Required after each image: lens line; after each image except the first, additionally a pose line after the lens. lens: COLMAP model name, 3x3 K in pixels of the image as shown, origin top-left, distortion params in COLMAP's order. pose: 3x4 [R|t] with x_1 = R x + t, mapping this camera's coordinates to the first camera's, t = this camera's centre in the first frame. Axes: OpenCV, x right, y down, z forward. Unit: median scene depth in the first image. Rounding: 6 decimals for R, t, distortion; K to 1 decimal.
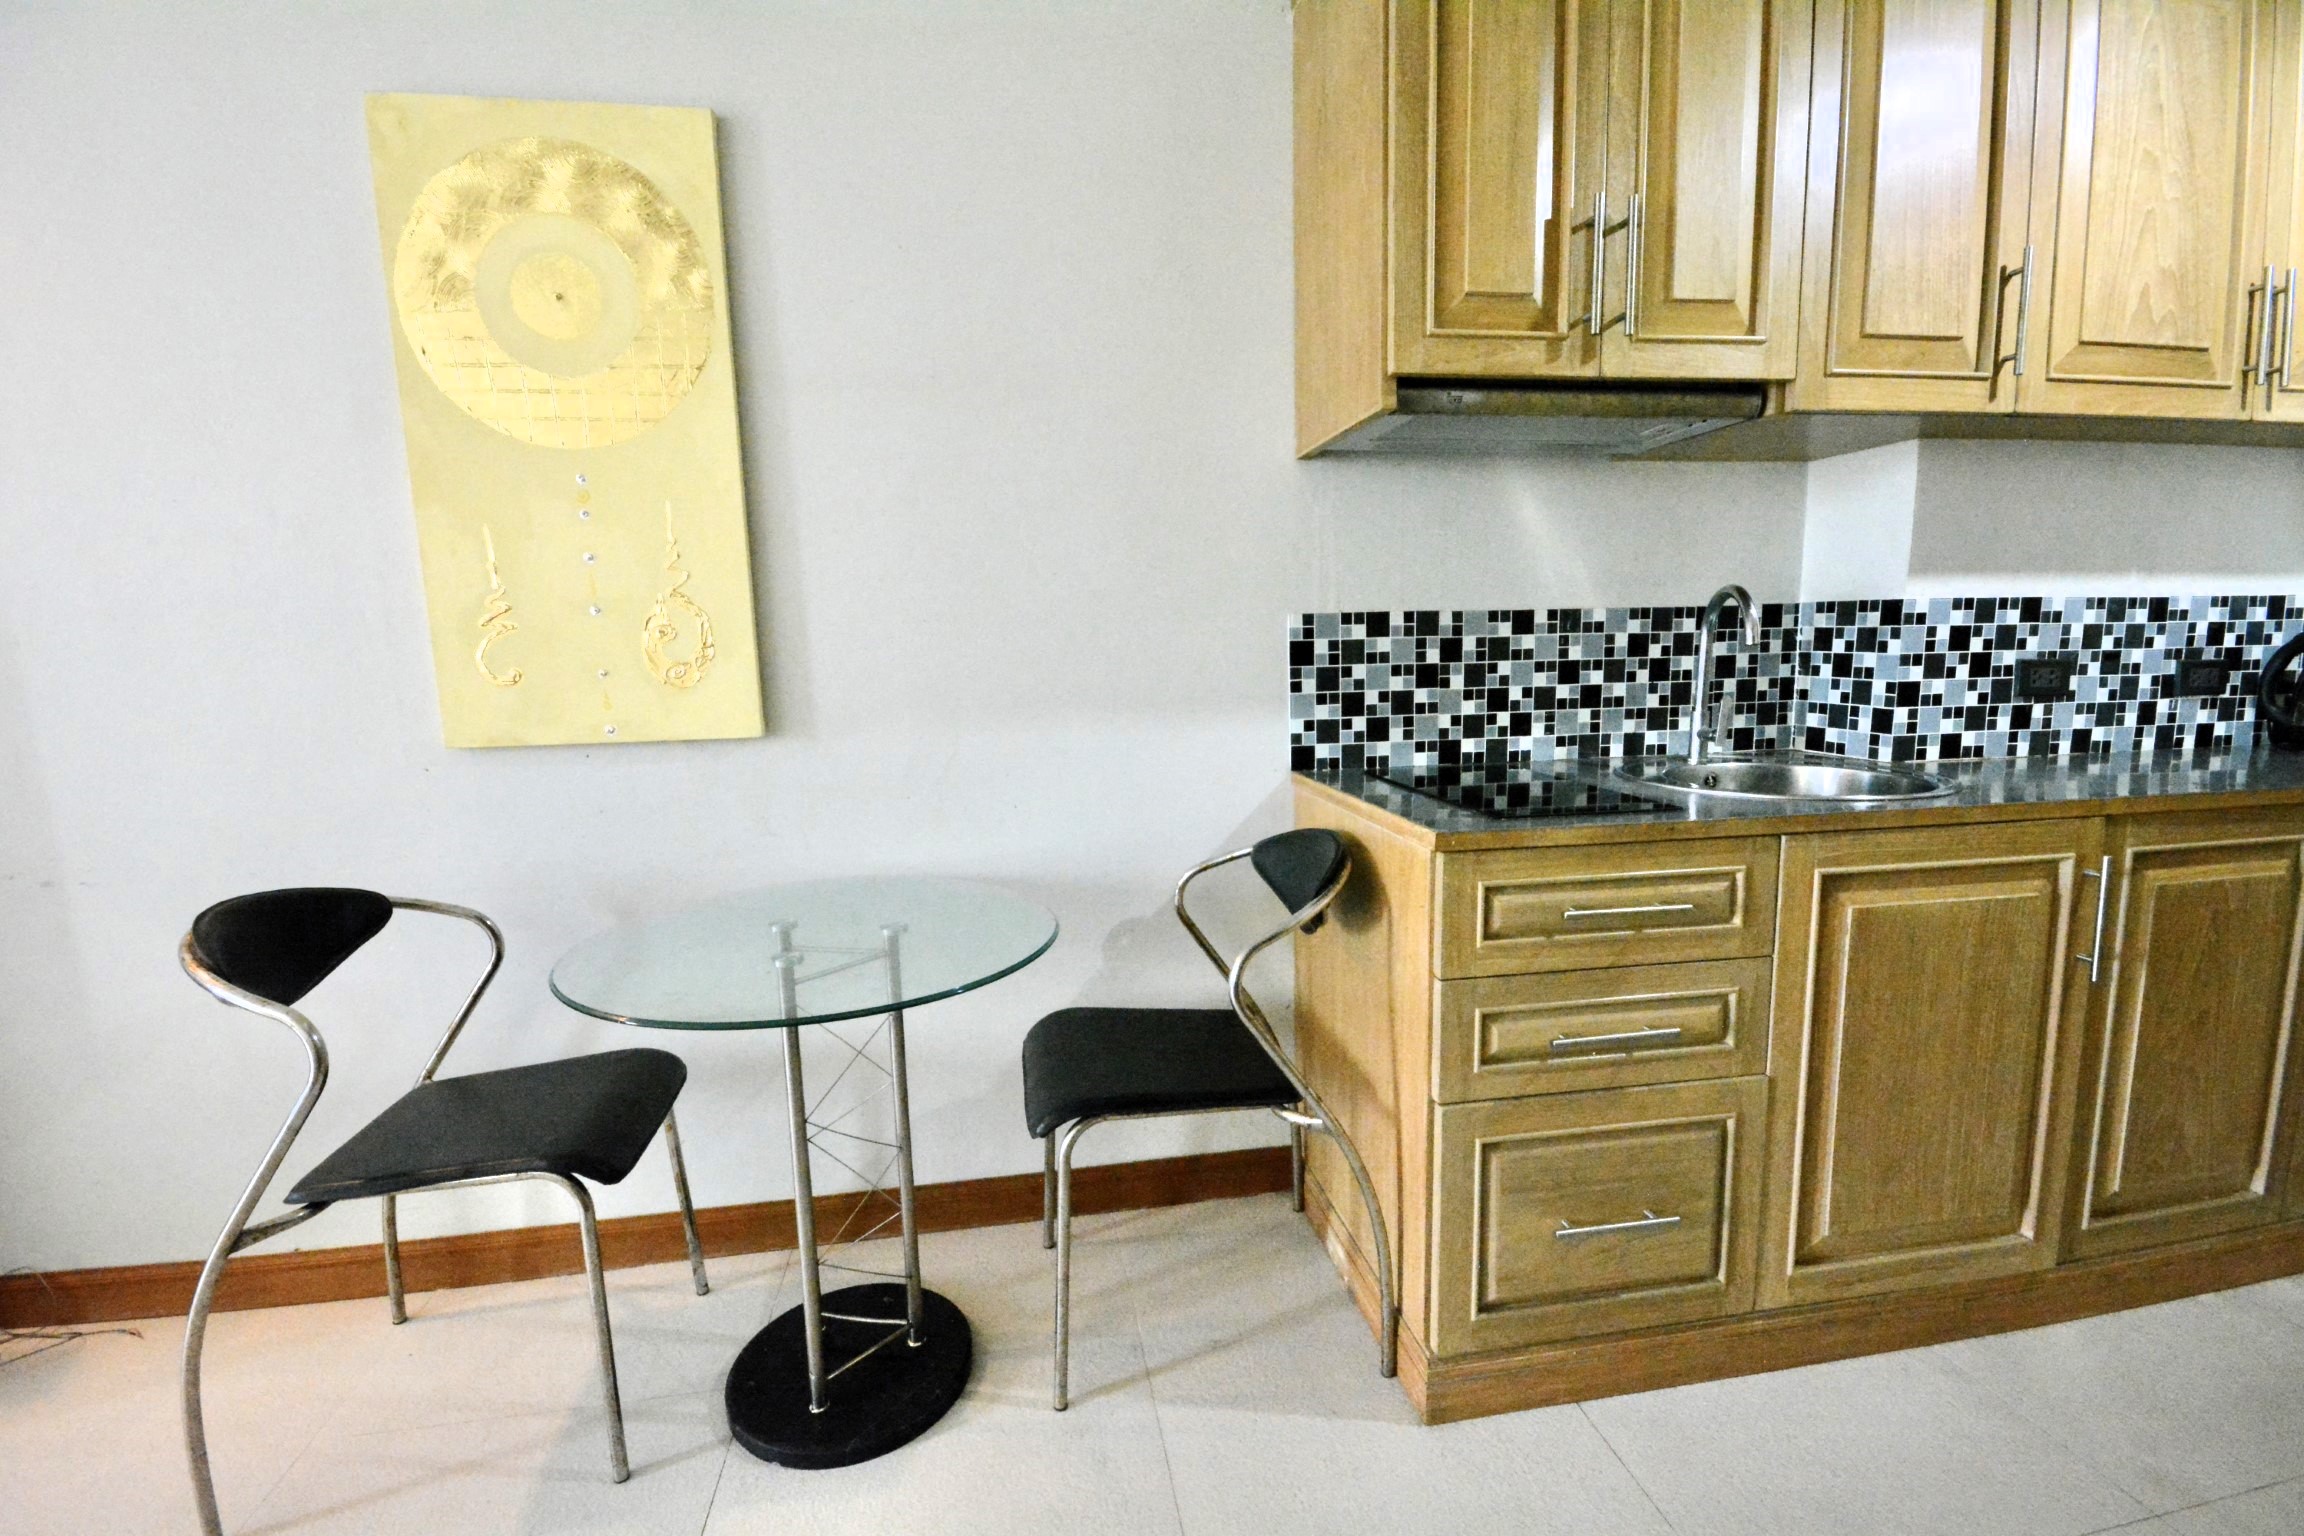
lens RADIAL K [[1007.2, 0, 1154.9], [0, 1007.2, 787.1], [0, 0, 1]] dist [0.002353, -0.011633]
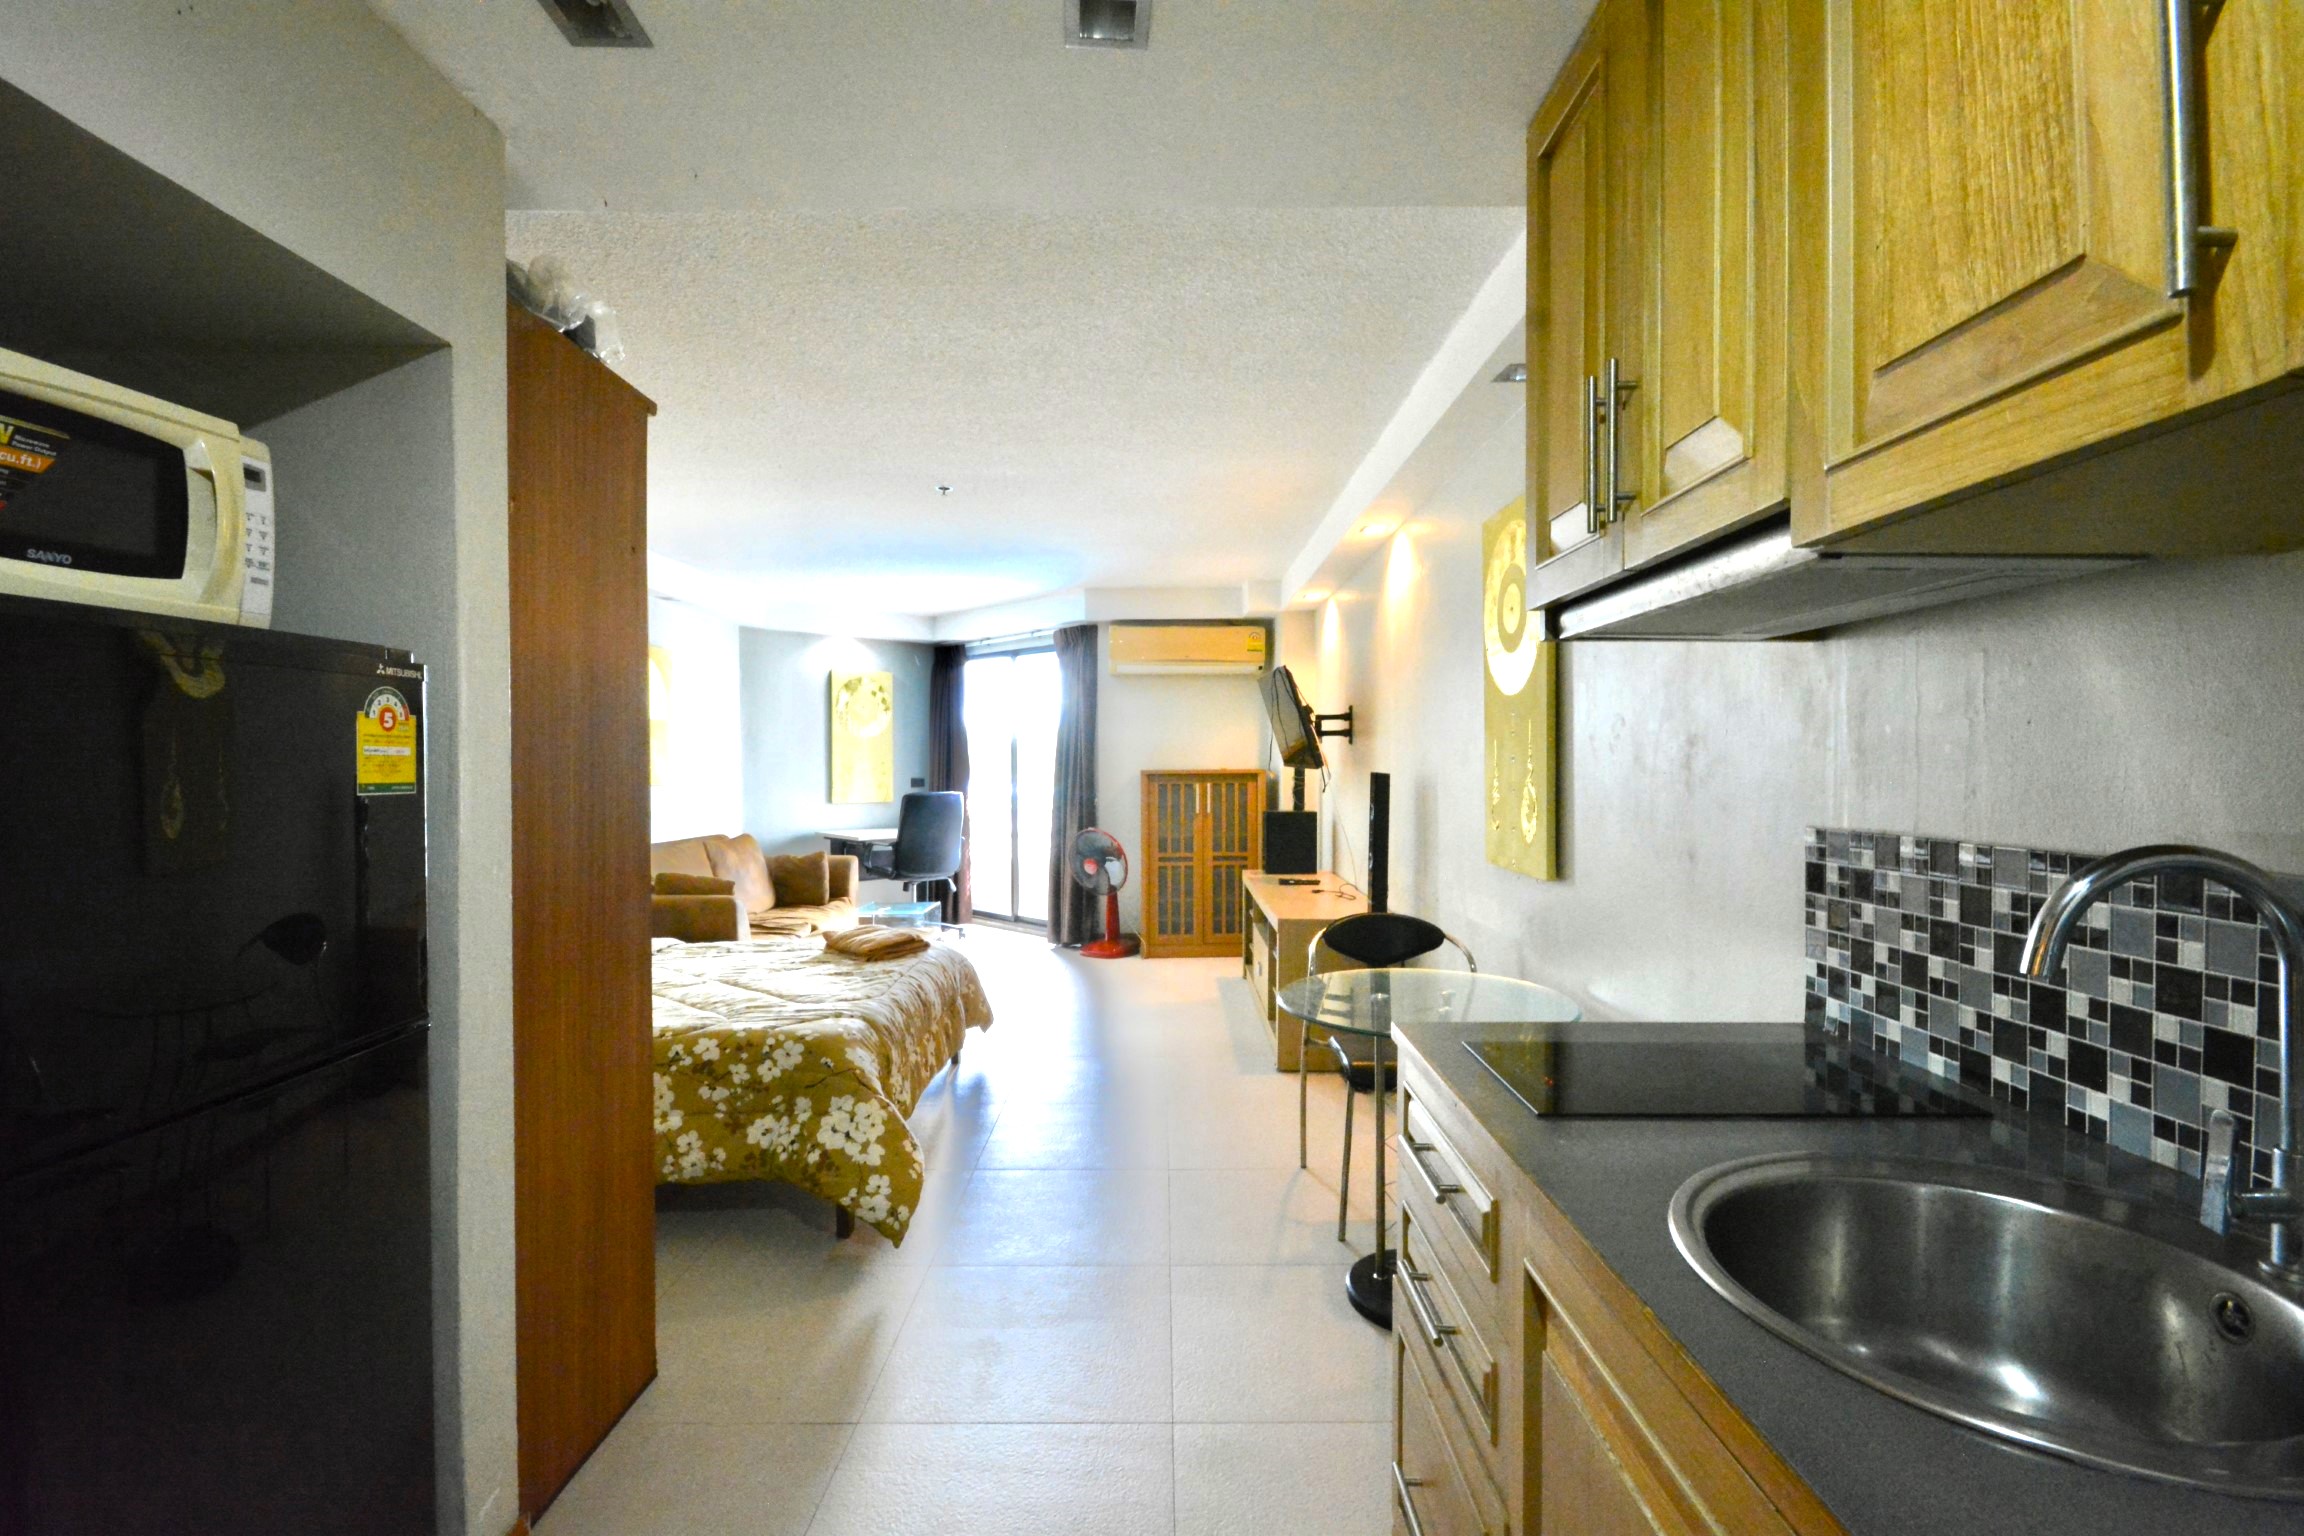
lens RADIAL K [[1007.2, 0, 1156.7], [0, 1007.2, 771.0], [0, 0, 1]] dist [0.002353, -0.011633]
pose [[-0.163832, 0.029383, -0.986051, 0.987456], [-0.134395, 0.989572, 0.051817, -0.182685], [0.977291, 0.141010, -0.158175, 0.592609]]
